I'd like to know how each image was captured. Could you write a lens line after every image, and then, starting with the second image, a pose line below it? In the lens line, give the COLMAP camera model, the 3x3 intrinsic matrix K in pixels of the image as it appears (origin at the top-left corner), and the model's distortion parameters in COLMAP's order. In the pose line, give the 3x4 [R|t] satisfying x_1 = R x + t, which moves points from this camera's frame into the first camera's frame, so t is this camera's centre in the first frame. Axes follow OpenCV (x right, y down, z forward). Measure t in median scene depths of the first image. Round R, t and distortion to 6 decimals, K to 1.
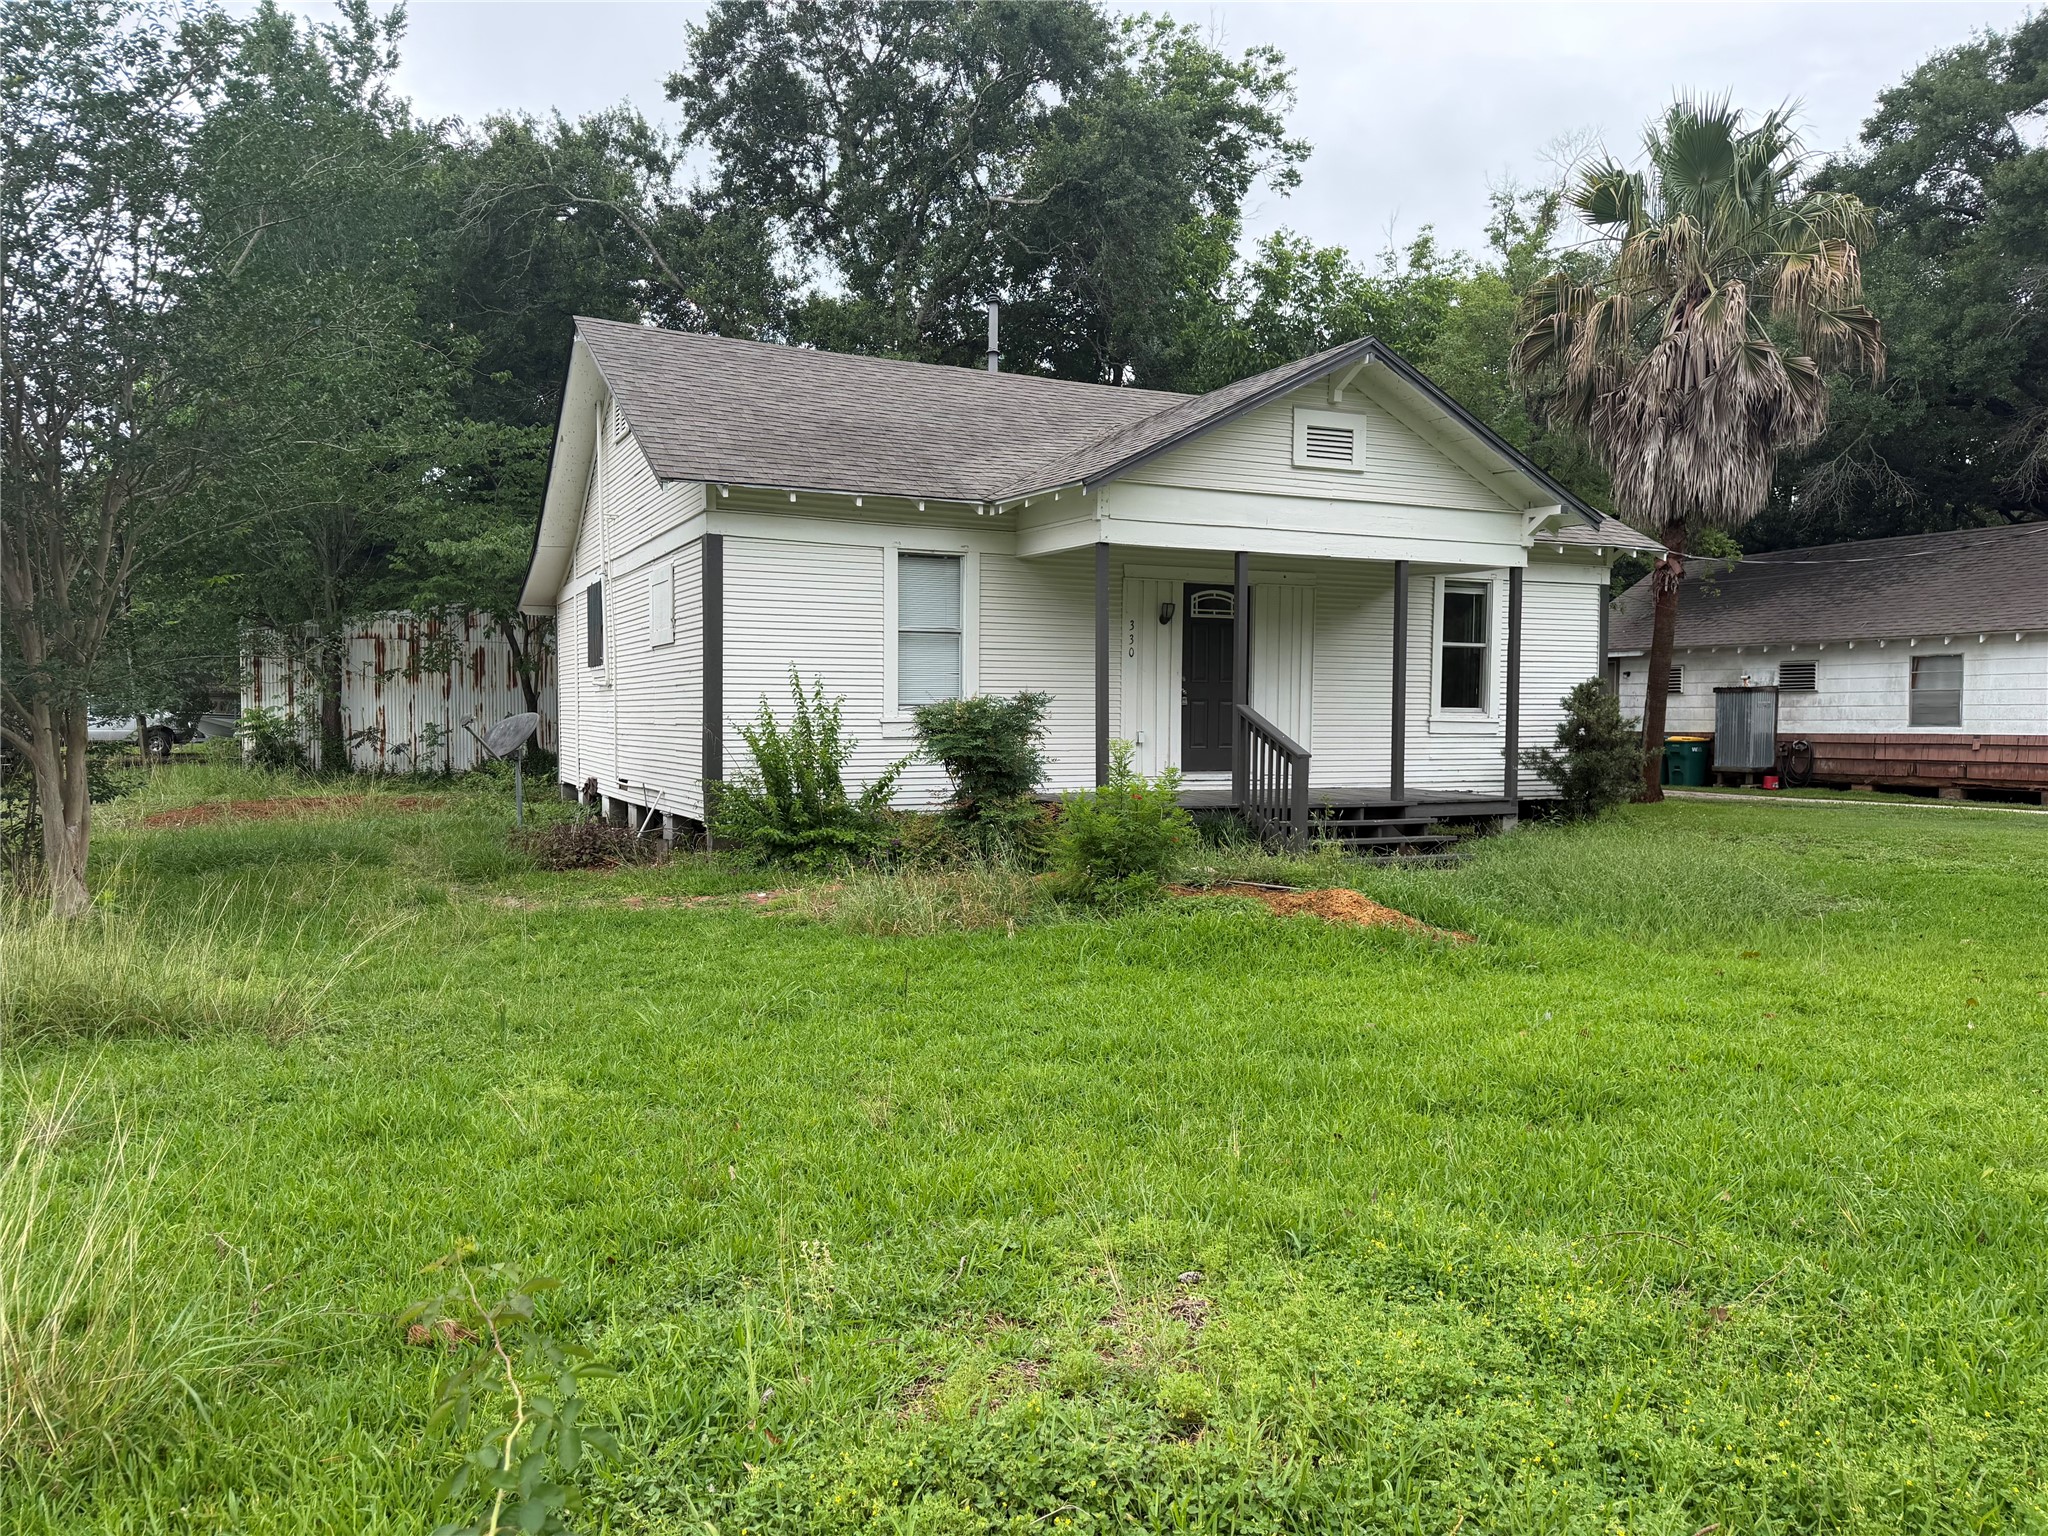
lens RADIAL K [[1434.6, 0, 1021.7], [0, 1434.6, 770.8], [0, 0, 1]] dist [0.045163, -0.023882]
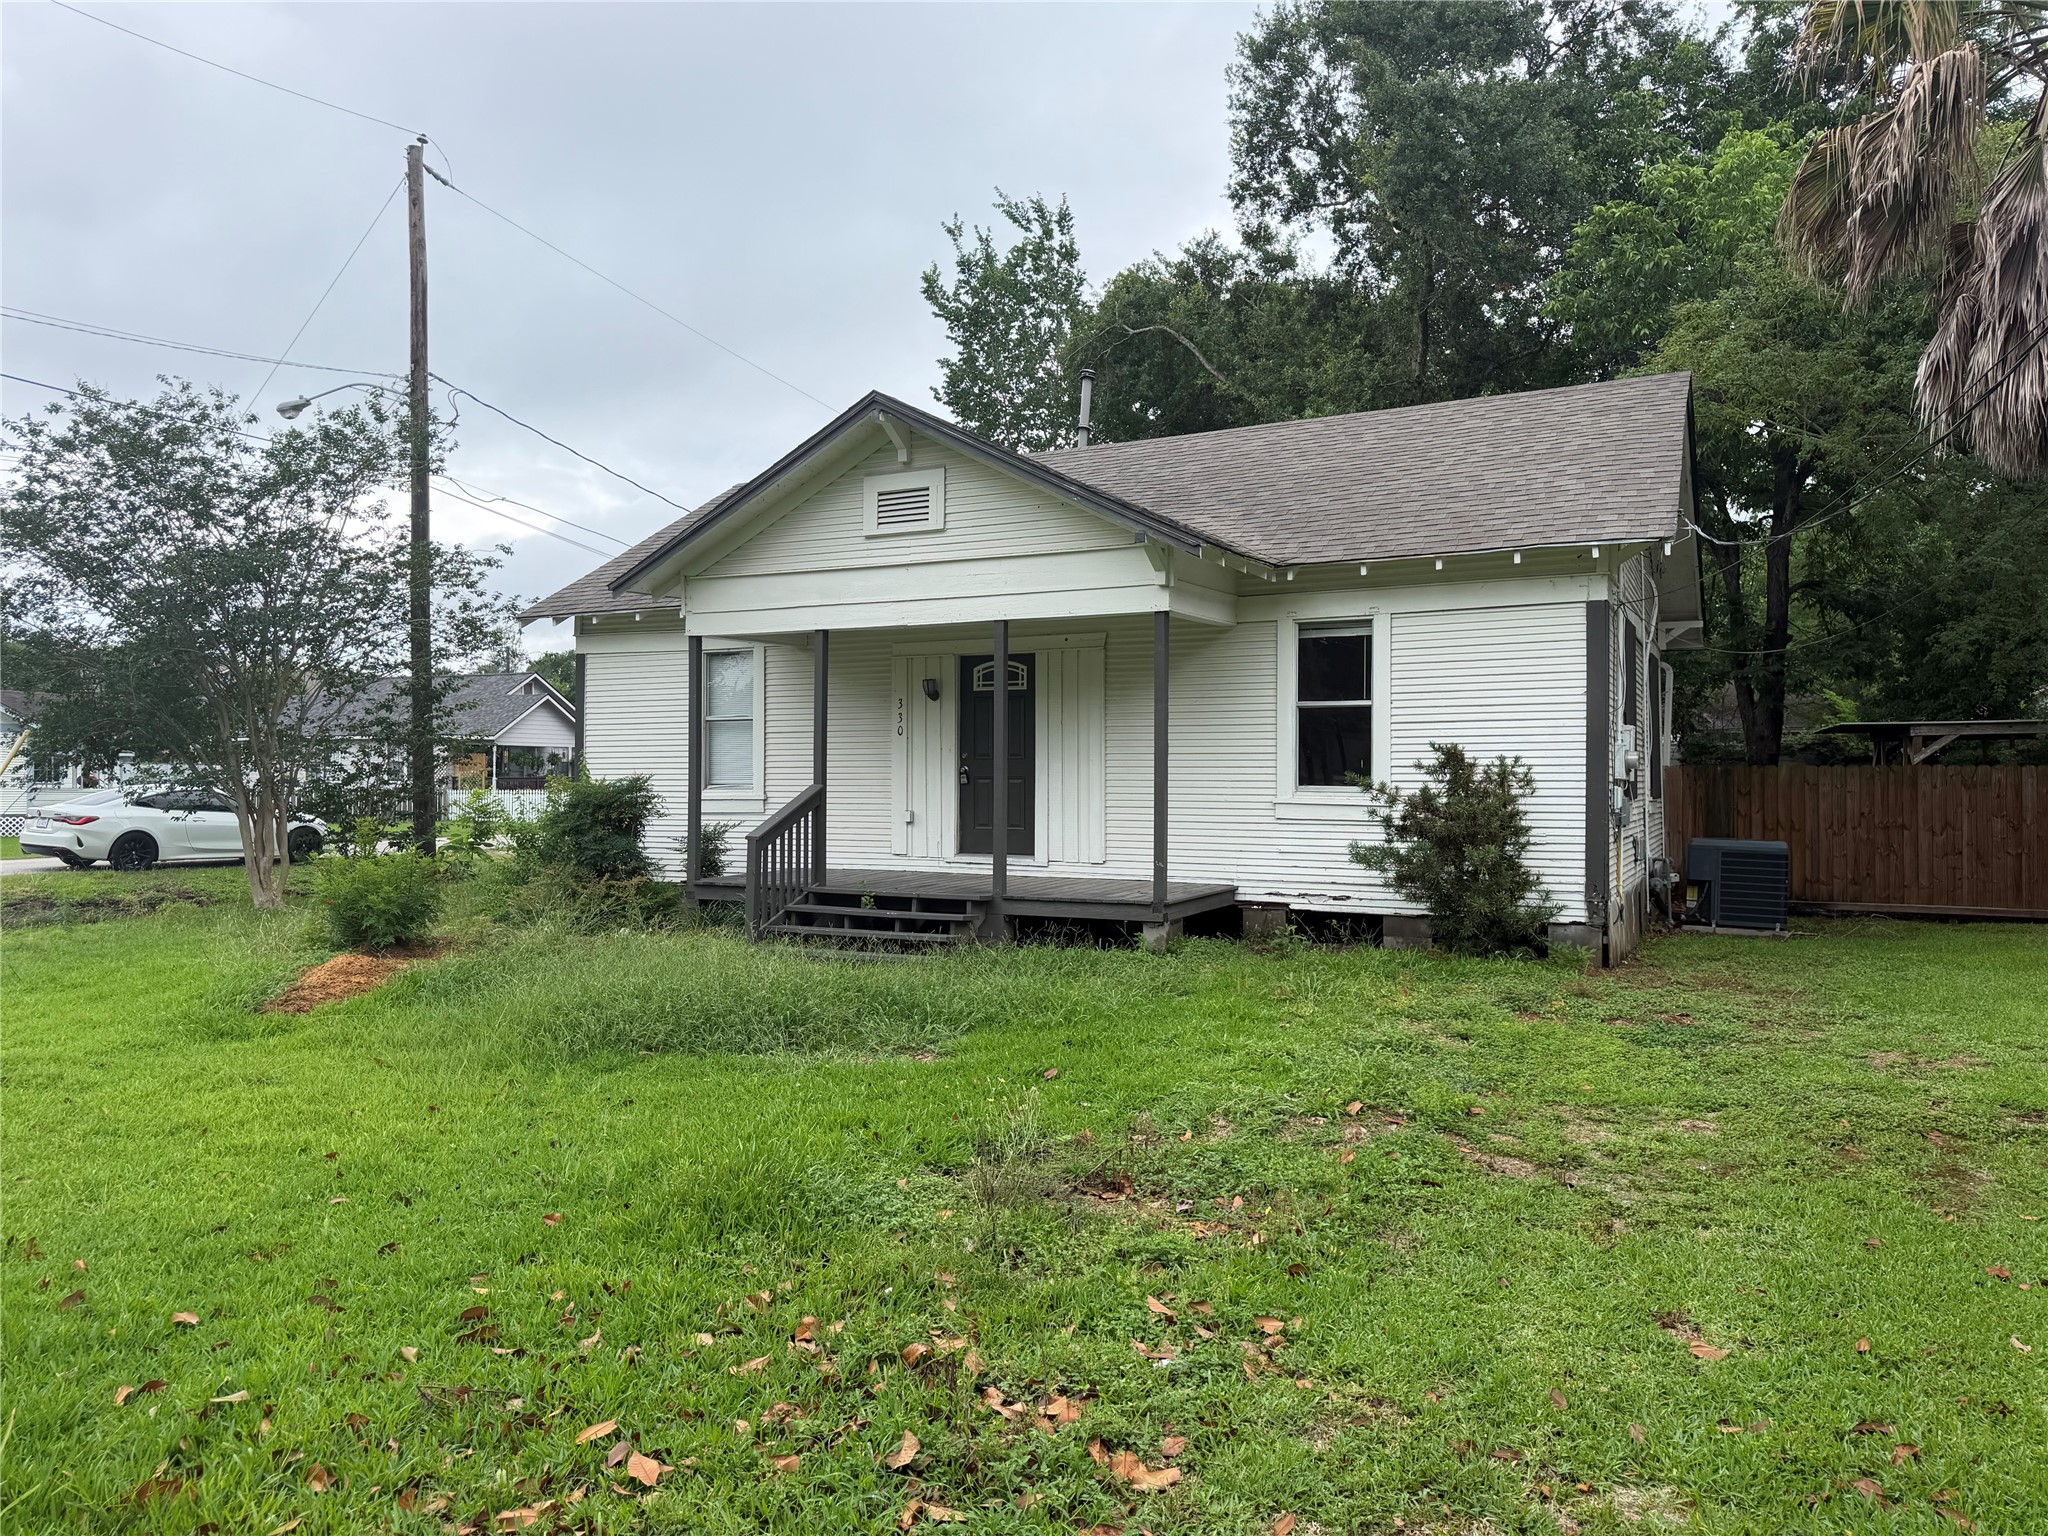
lens RADIAL K [[1434.6, 0, 1033.6], [0, 1434.6, 775.6], [0, 0, 1]] dist [0.045163, -0.023882]
pose [[0.608617, -0.003933, -0.793454, 0.892019], [-0.028412, 0.999238, -0.026746, -0.026786], [0.792955, 0.038822, 0.608042, 0.451563]]
